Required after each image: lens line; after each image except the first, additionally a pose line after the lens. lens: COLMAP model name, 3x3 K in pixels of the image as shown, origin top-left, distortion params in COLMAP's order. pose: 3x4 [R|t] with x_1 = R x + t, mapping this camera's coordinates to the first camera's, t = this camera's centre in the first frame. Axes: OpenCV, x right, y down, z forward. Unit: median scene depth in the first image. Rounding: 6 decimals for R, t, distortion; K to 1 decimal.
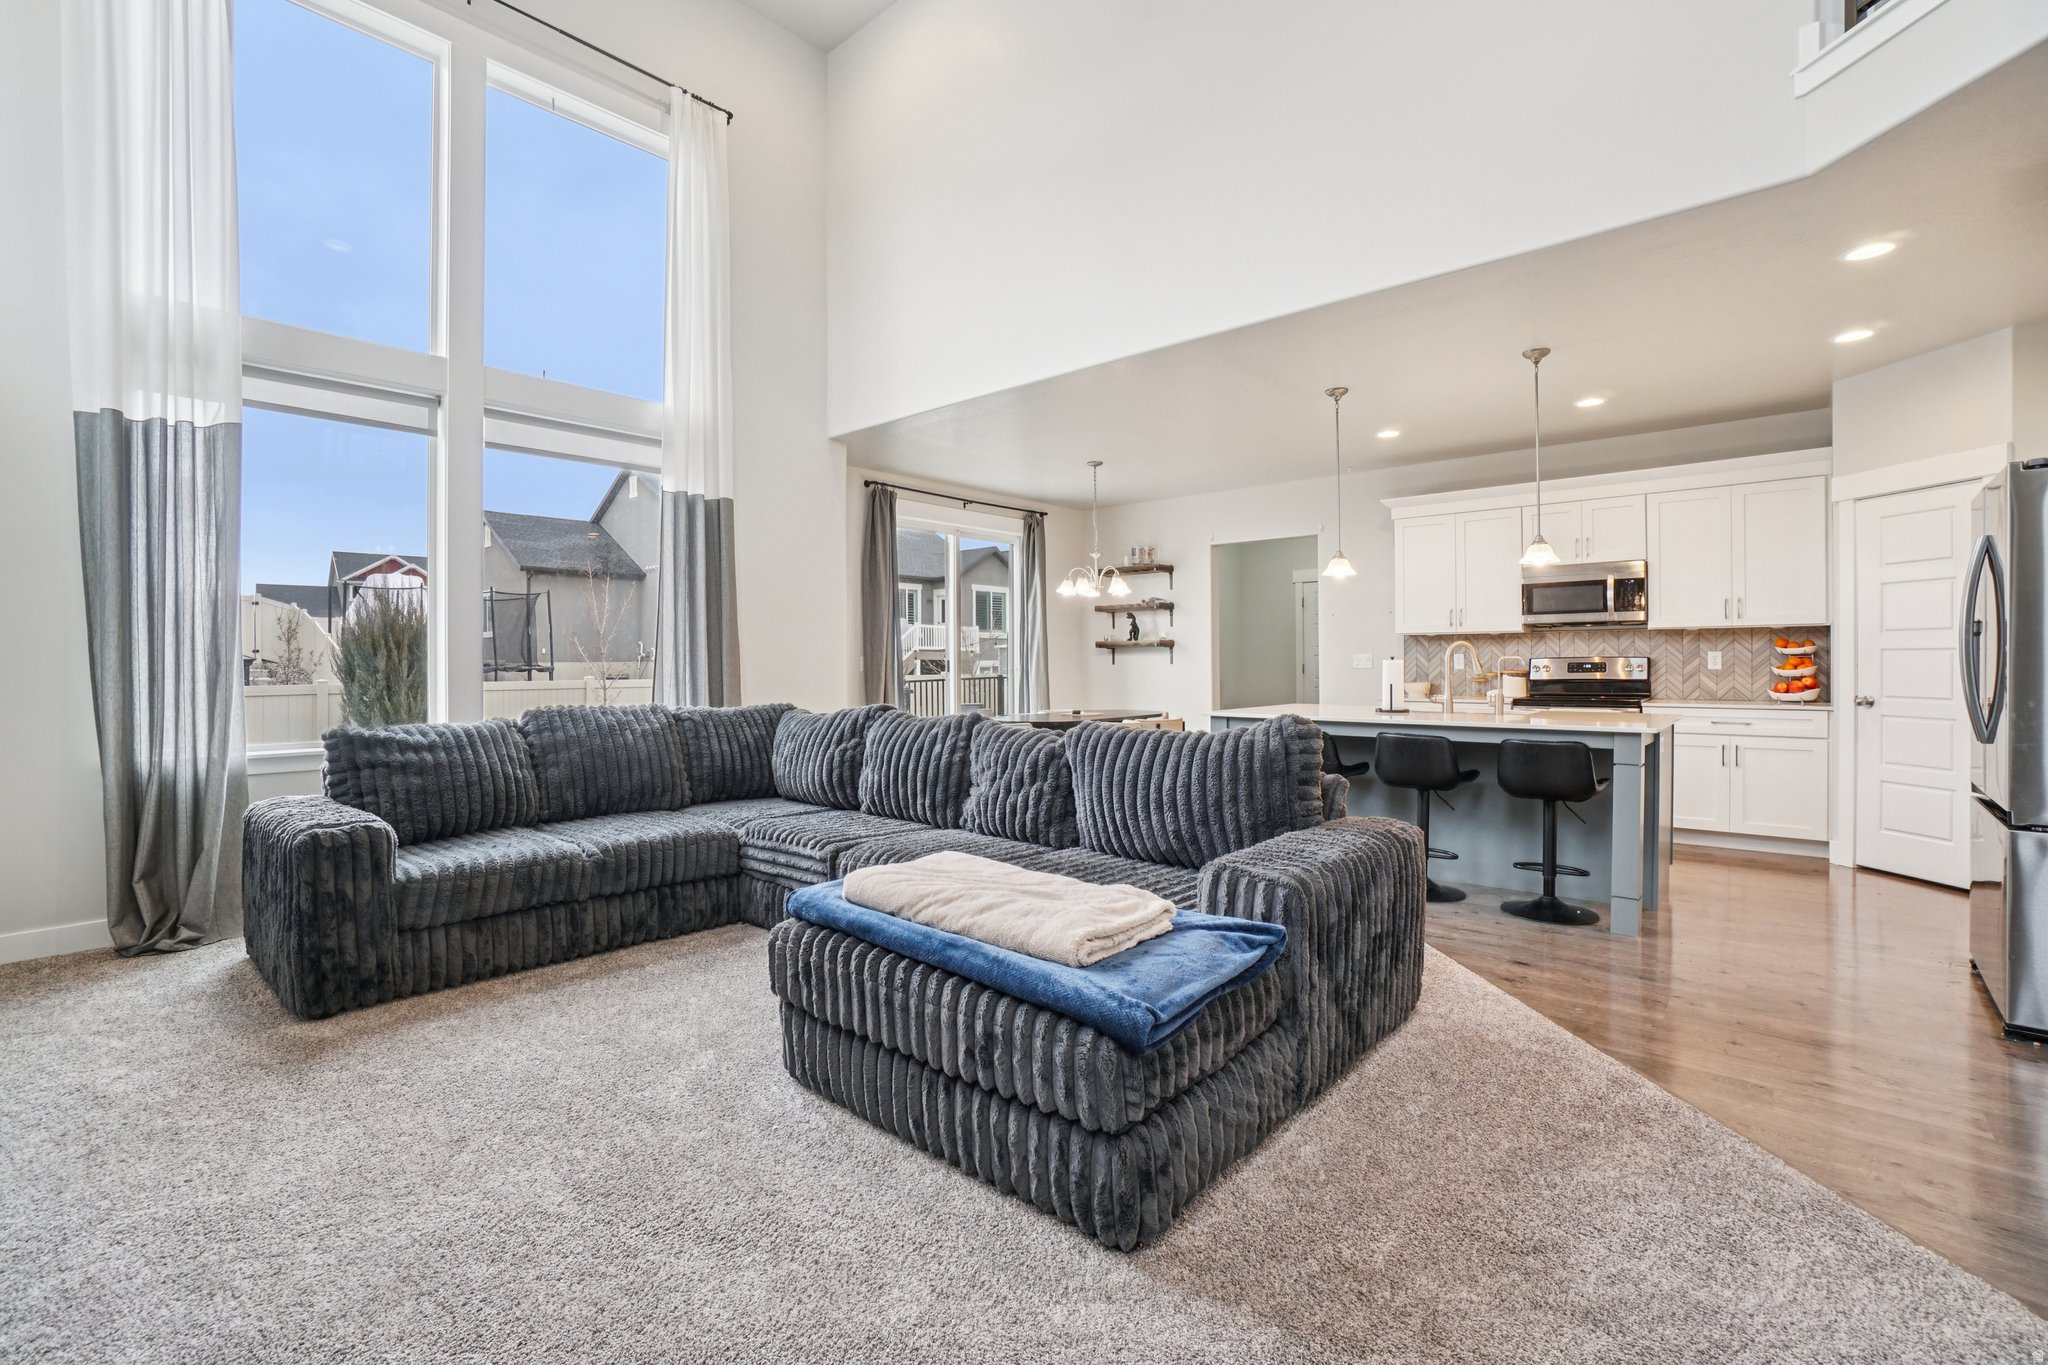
lens RADIAL K [[904.1, 0, 995.8], [0, 904.1, 660.3], [0, 0, 1]] dist [-0.065466, 0.025618]
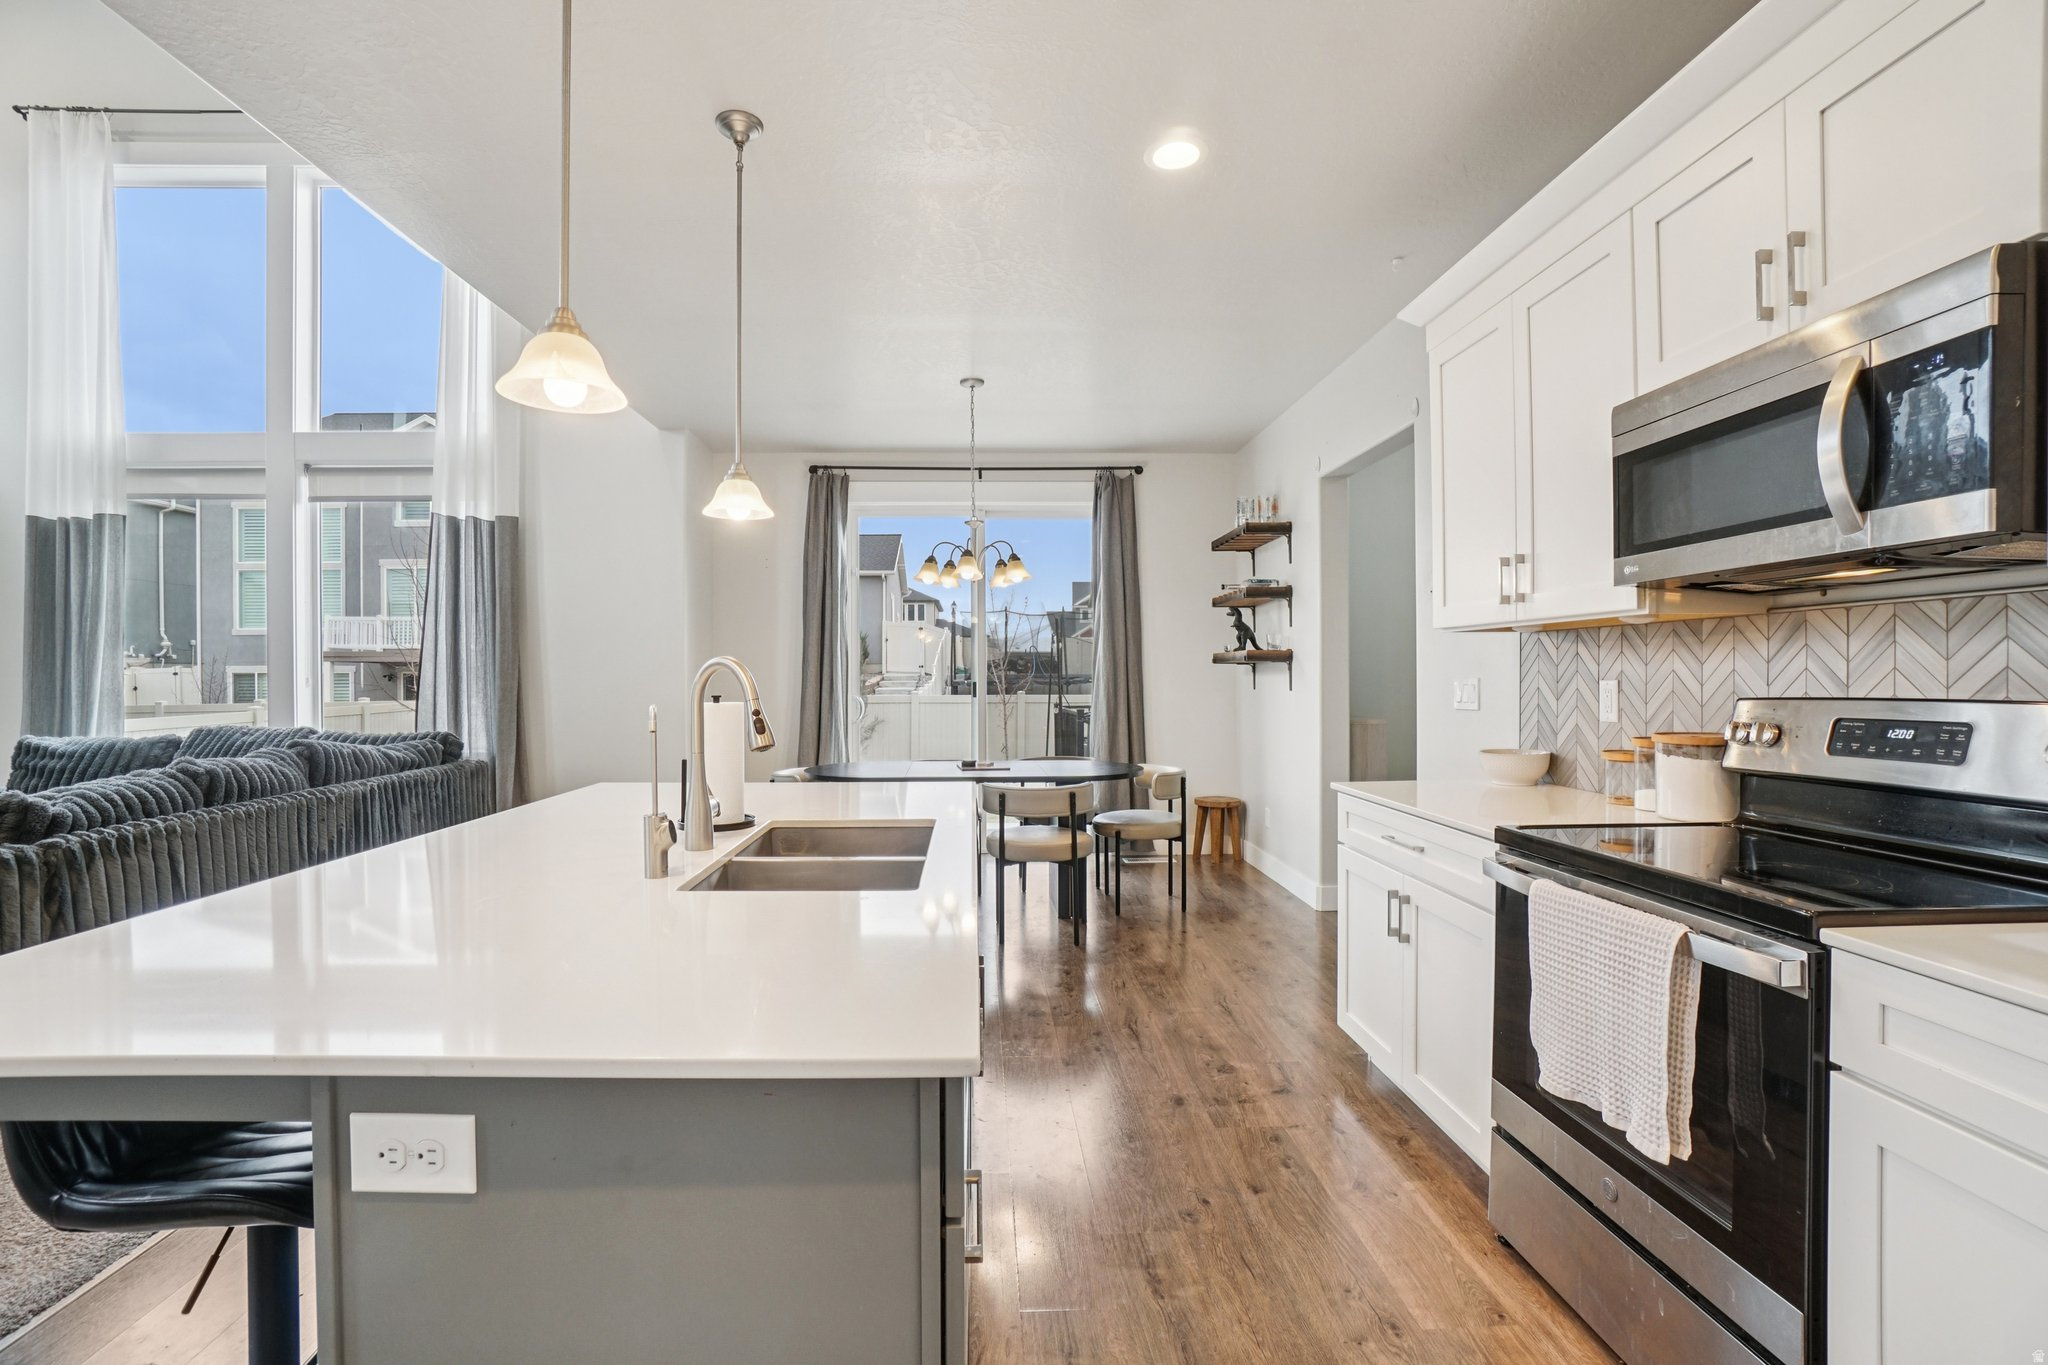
lens RADIAL K [[895.4, 0, 1009.7], [0, 895.4, 675.9], [0, 0, 1]] dist [-0.024707, 0.000525]
pose [[0.694596, 0.004499, -0.719386, 0.771147], [0.000144, 0.999980, 0.006393, -0.013744], [0.719400, -0.004544, 0.694582, 0.731669]]
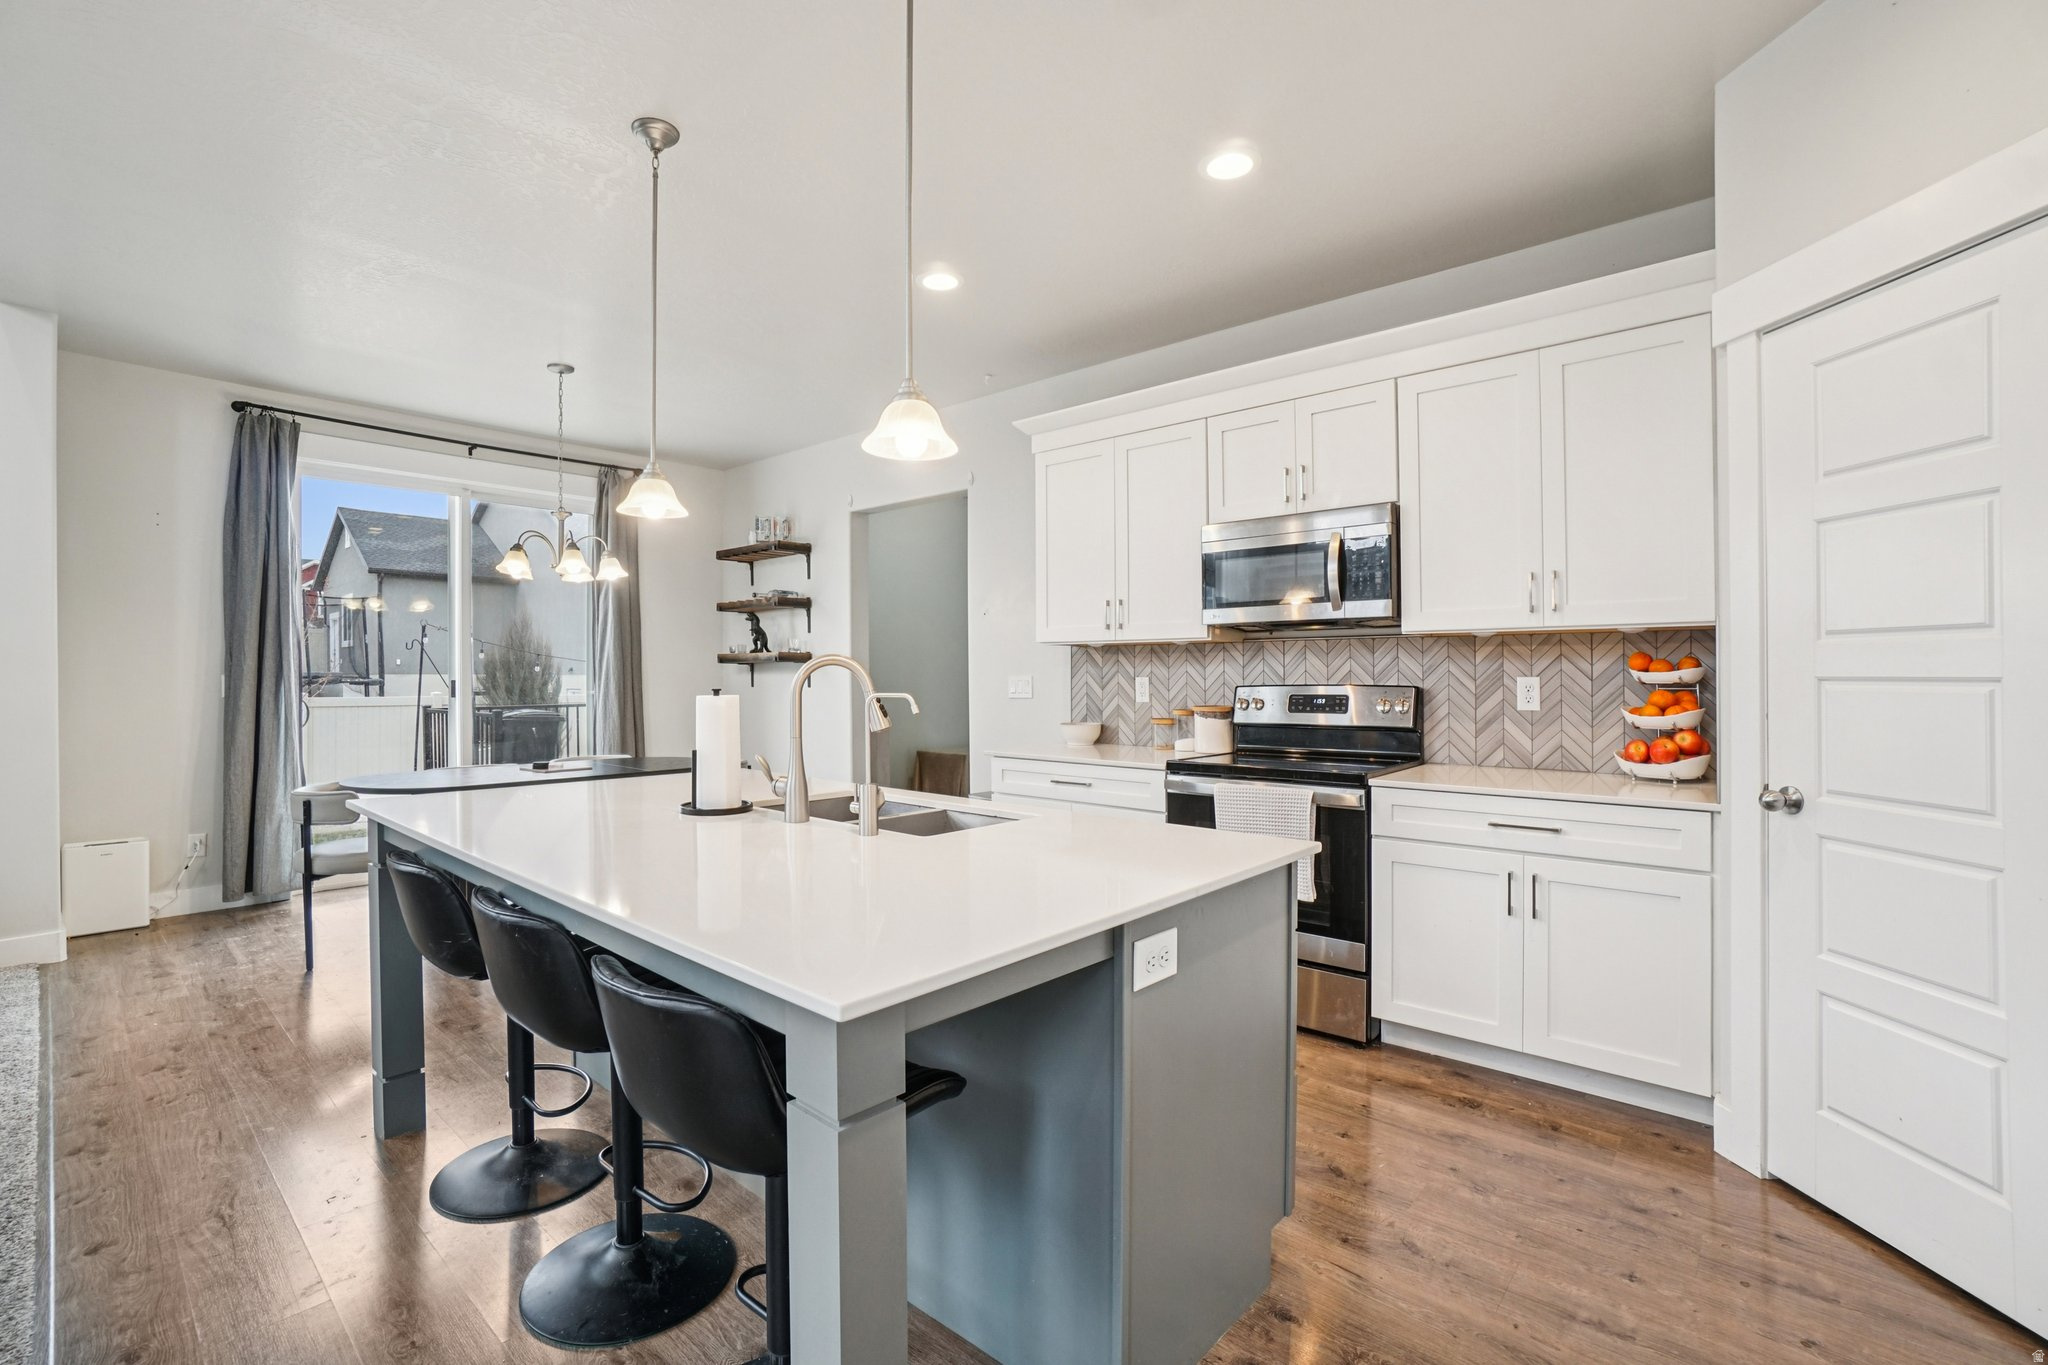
lens RADIAL K [[904.1, 0, 995.8], [0, 904.1, 660.3], [0, 0, 1]] dist [-0.065466, 0.025618]
pose [[0.999978, 0.006238, -0.002144, 0.536341], [-0.006270, 0.999860, -0.015483, -0.010433], [0.002047, 0.015496, 0.999878, 0.497684]]
